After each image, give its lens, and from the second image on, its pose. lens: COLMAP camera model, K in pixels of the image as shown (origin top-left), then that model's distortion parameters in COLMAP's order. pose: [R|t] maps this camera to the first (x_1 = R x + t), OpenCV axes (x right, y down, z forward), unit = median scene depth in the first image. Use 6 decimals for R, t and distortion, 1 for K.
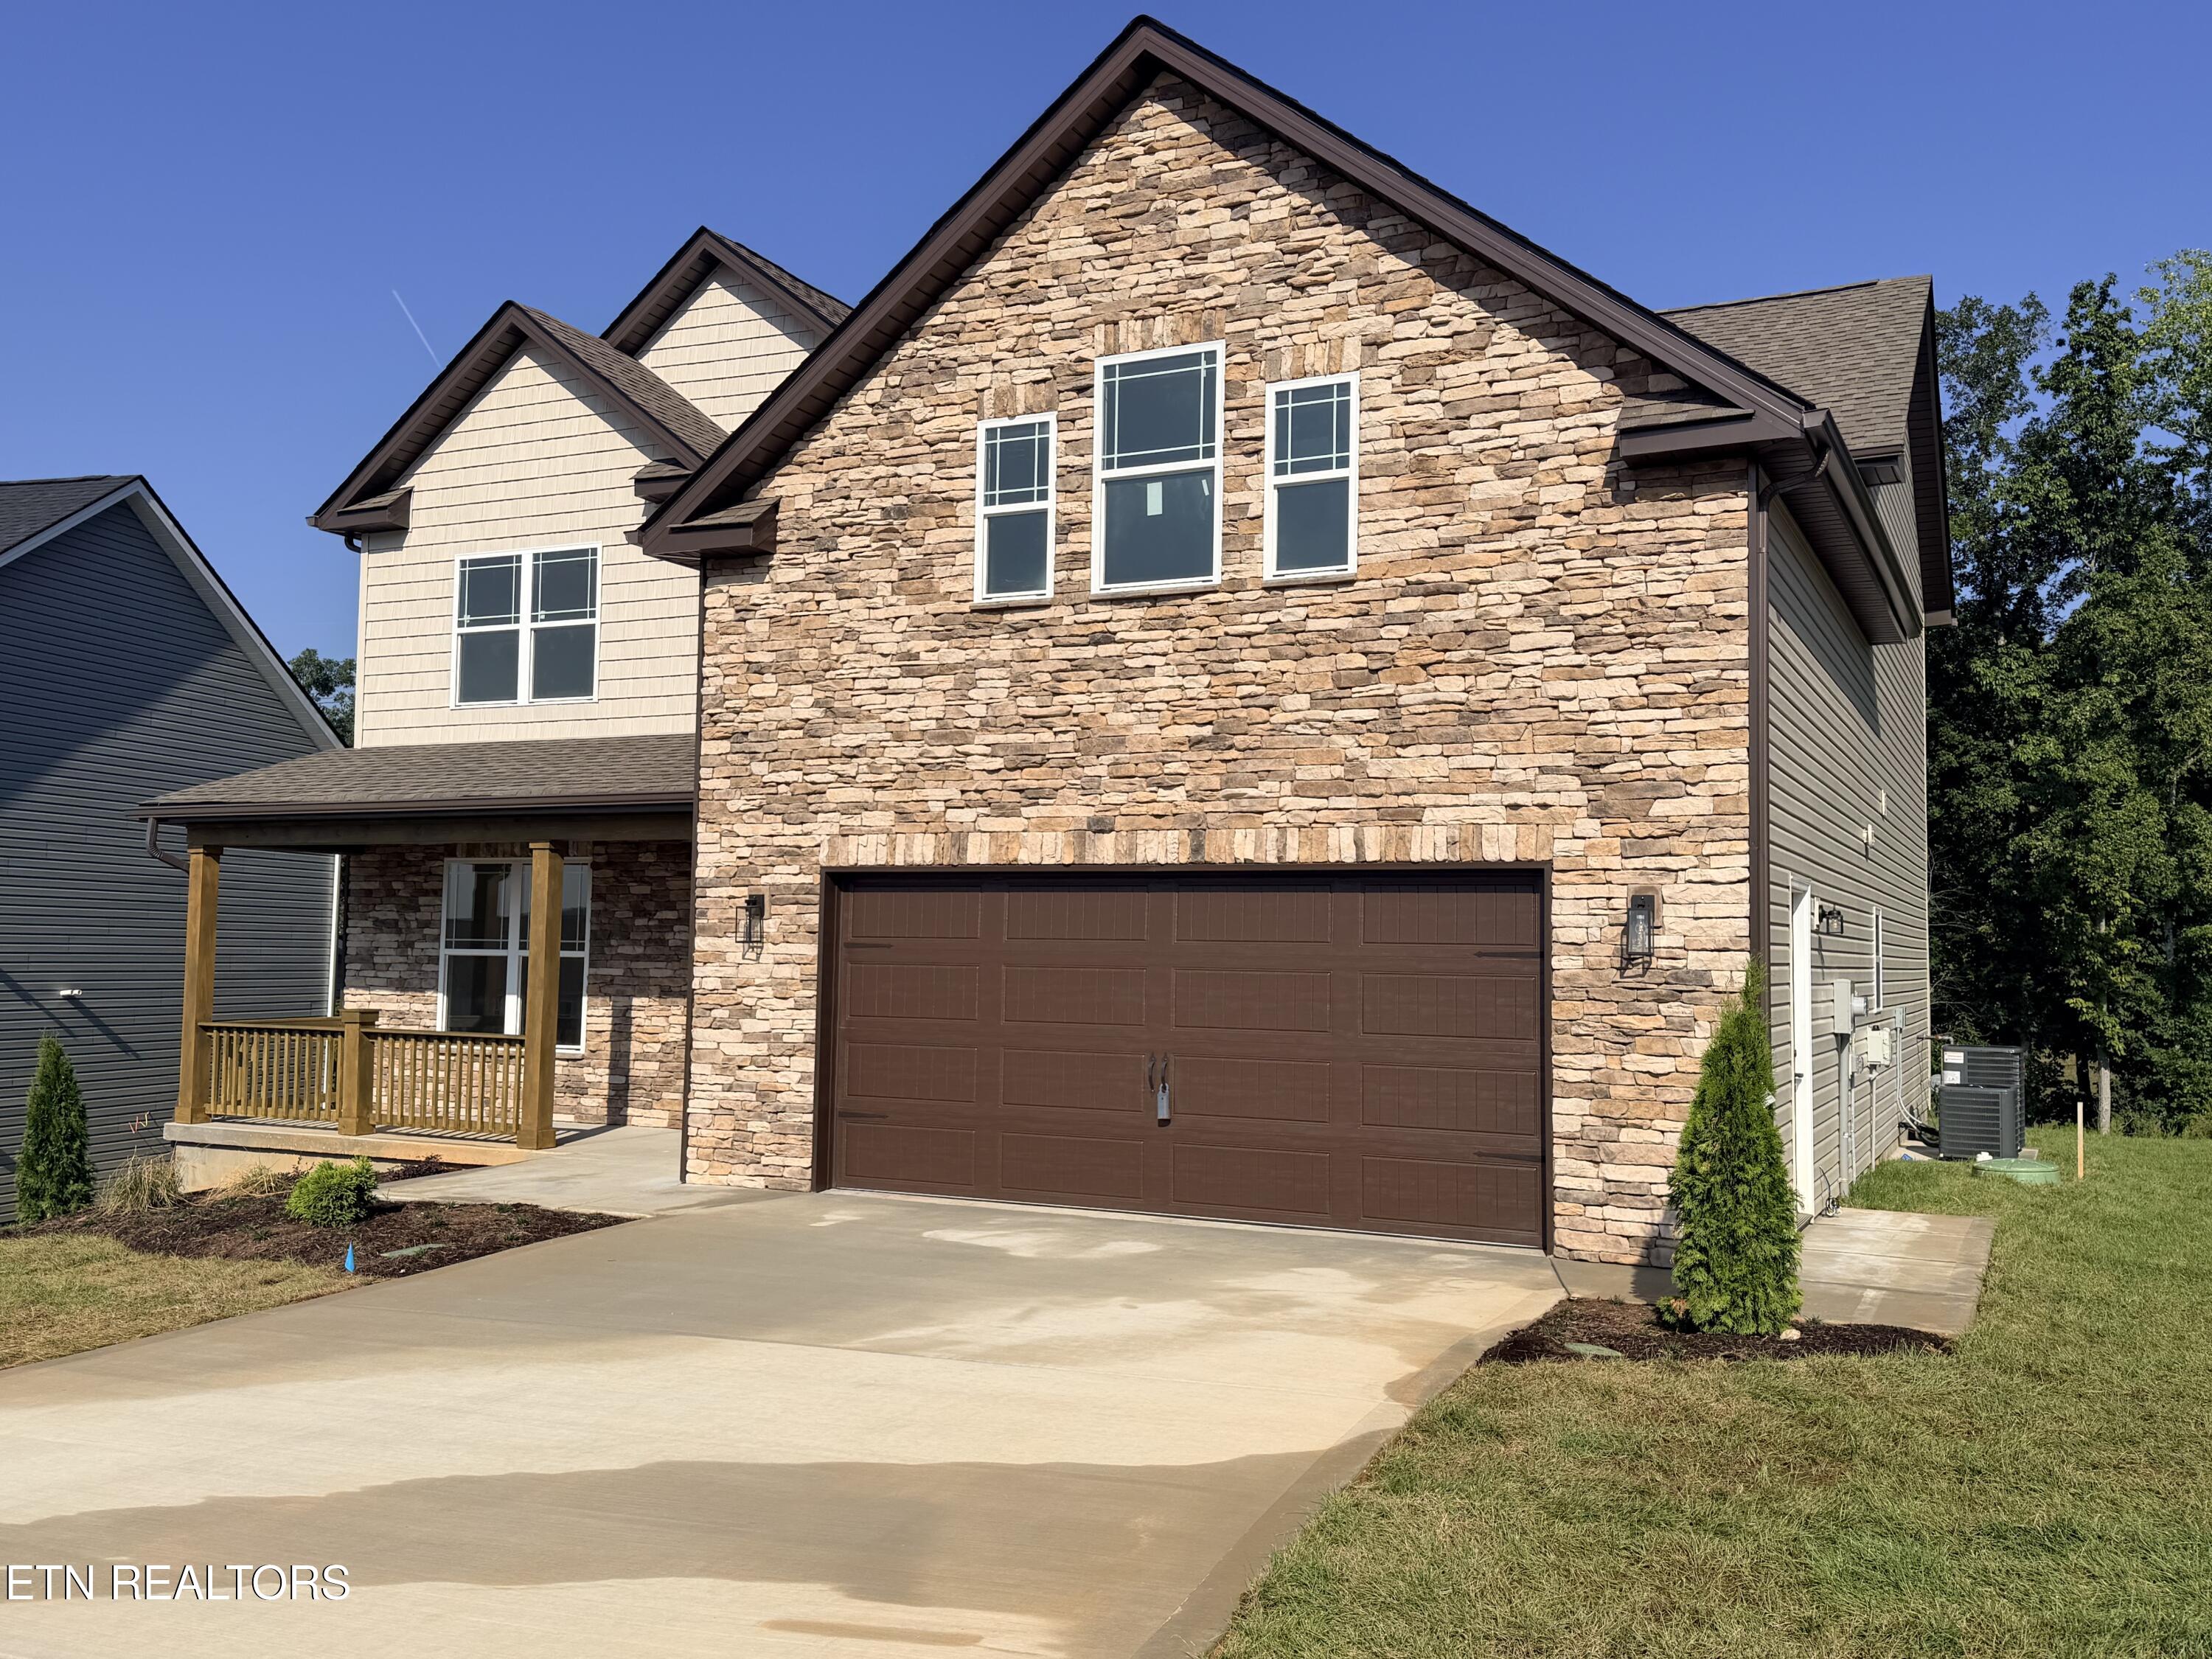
lens RADIAL K [[1925.6, 0, 1114.8], [0, 1925.6, 826.4], [0, 0, 1]] dist [0.136826, -0.041575]
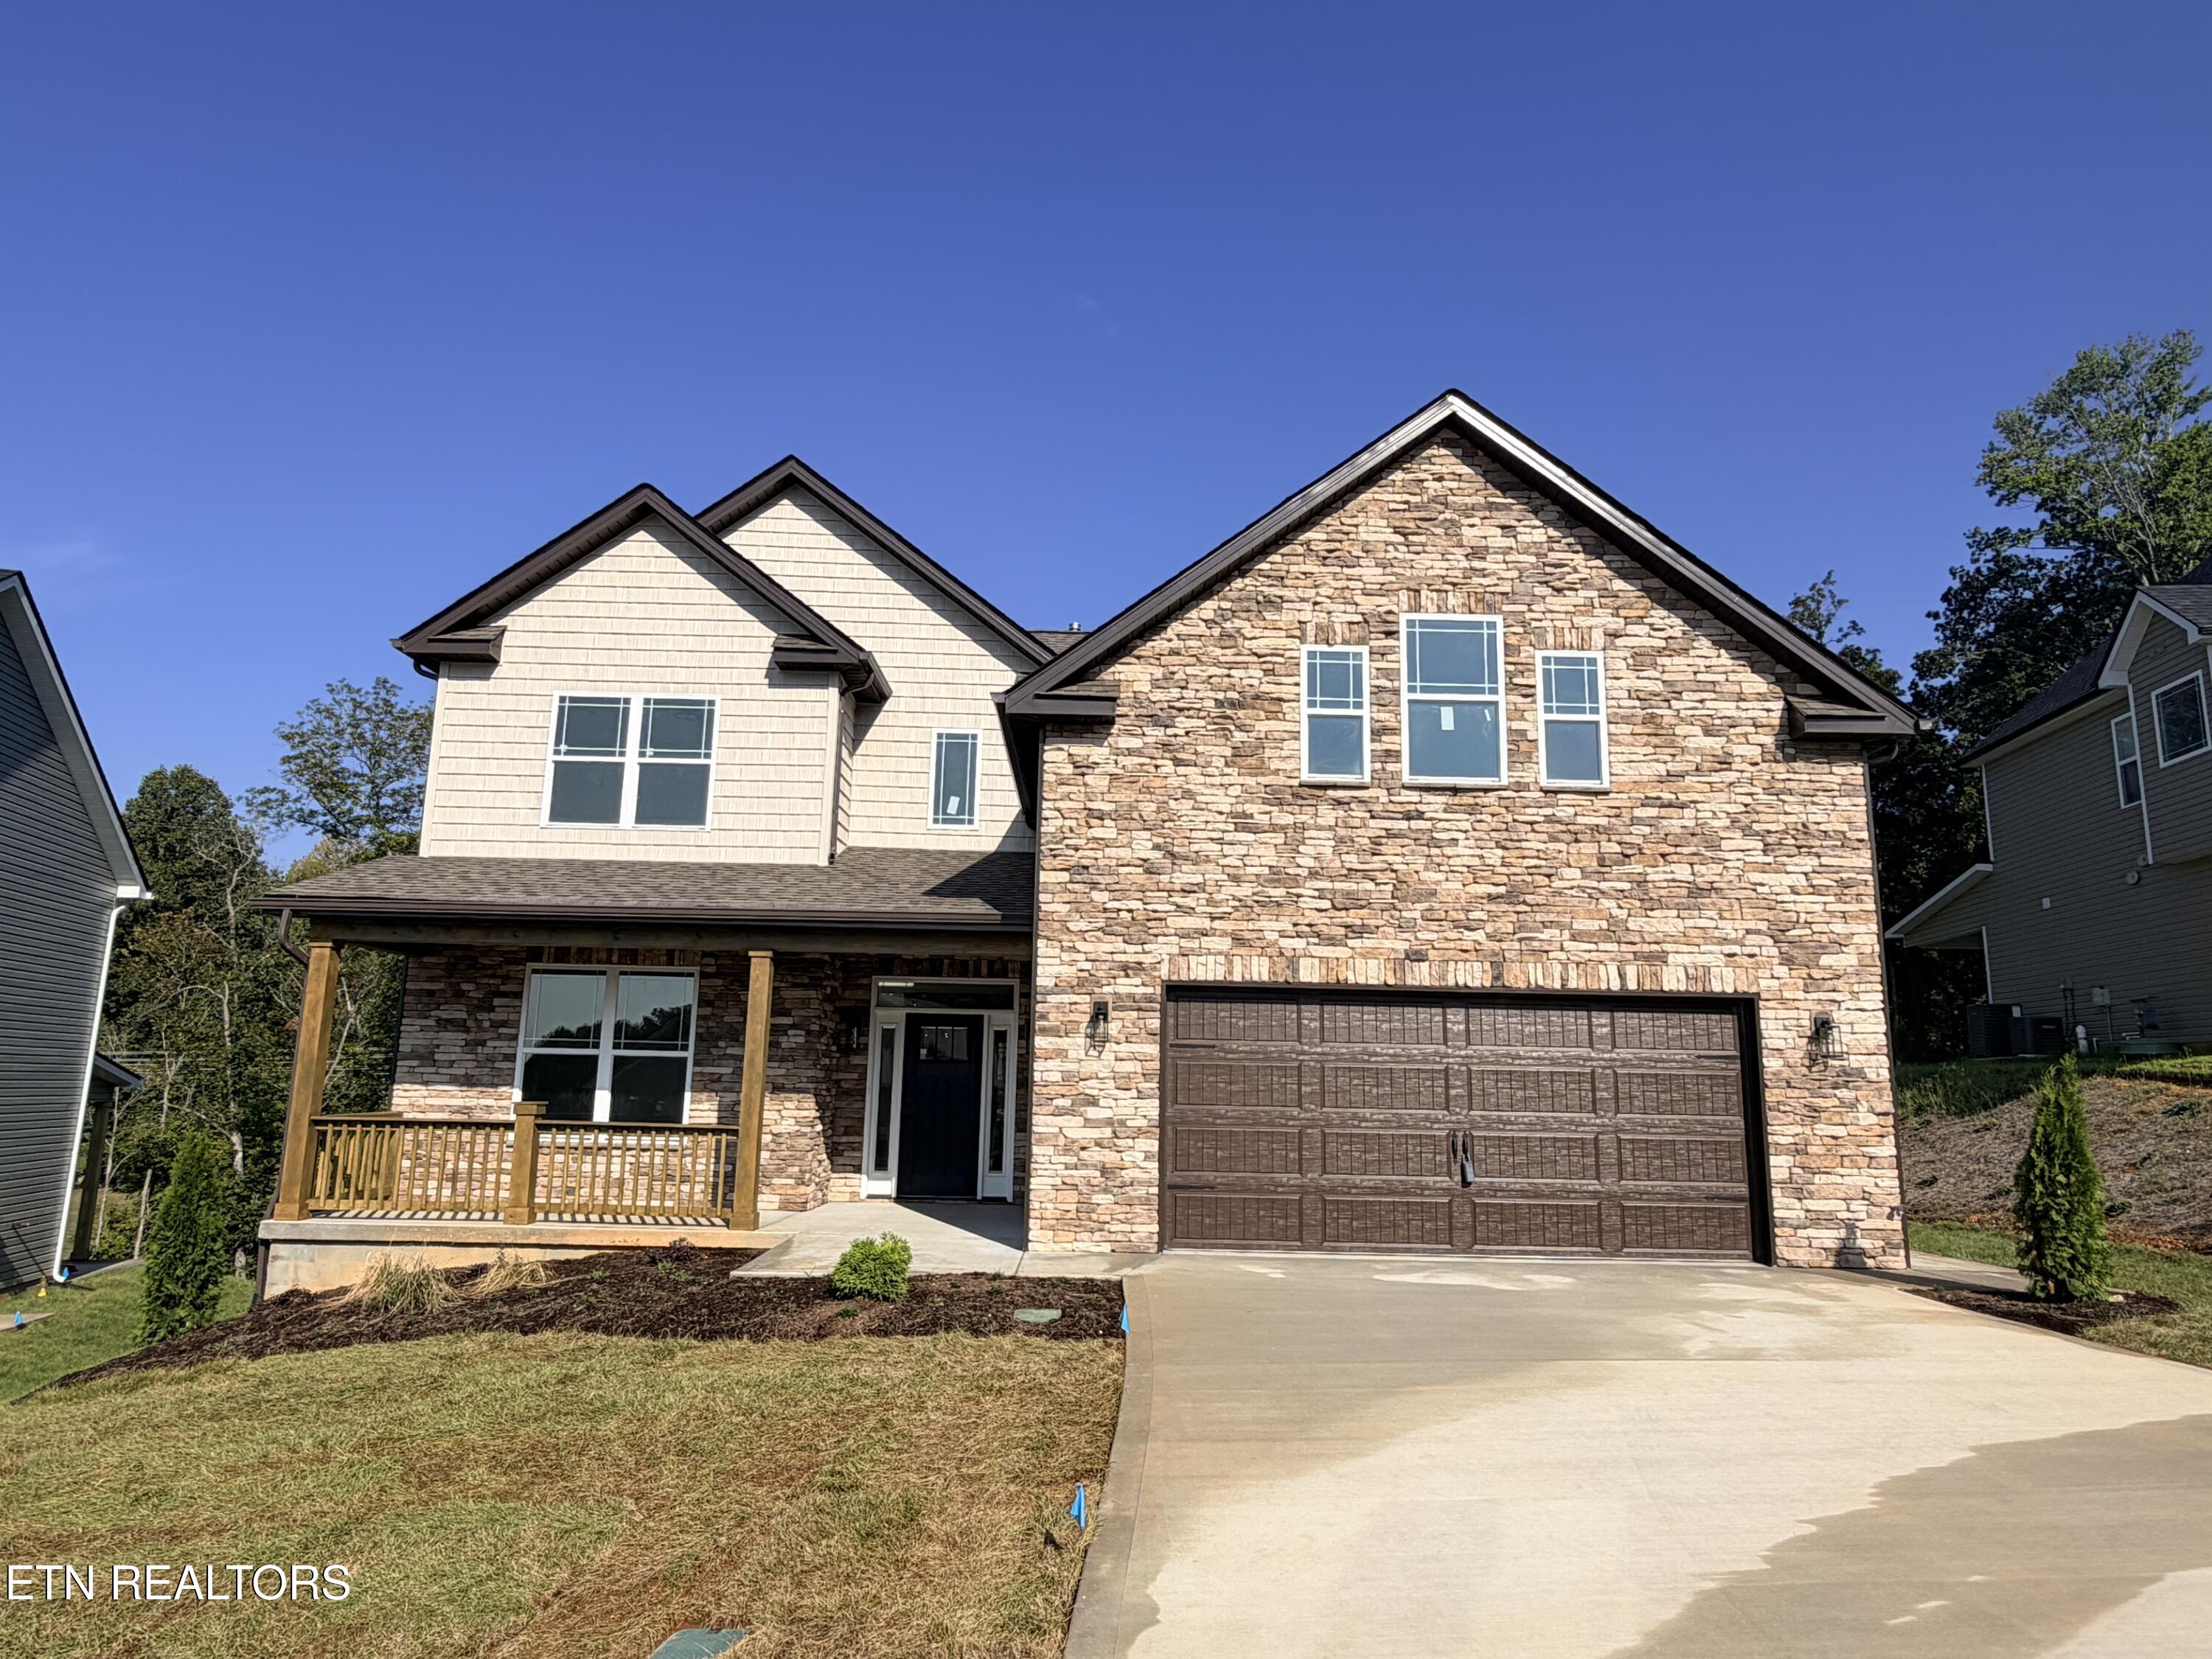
lens RADIAL K [[1374.0, 0, 1108.6], [0, 1374.0, 826.1], [0, 0, 1]] dist [0.015168, 0.004764]
pose [[0.884048, 0.087595, 0.459114, -0.607807], [-0.036250, 0.992173, -0.119498, 0.030230], [-0.465988, 0.088999, 0.880304, 0.249308]]
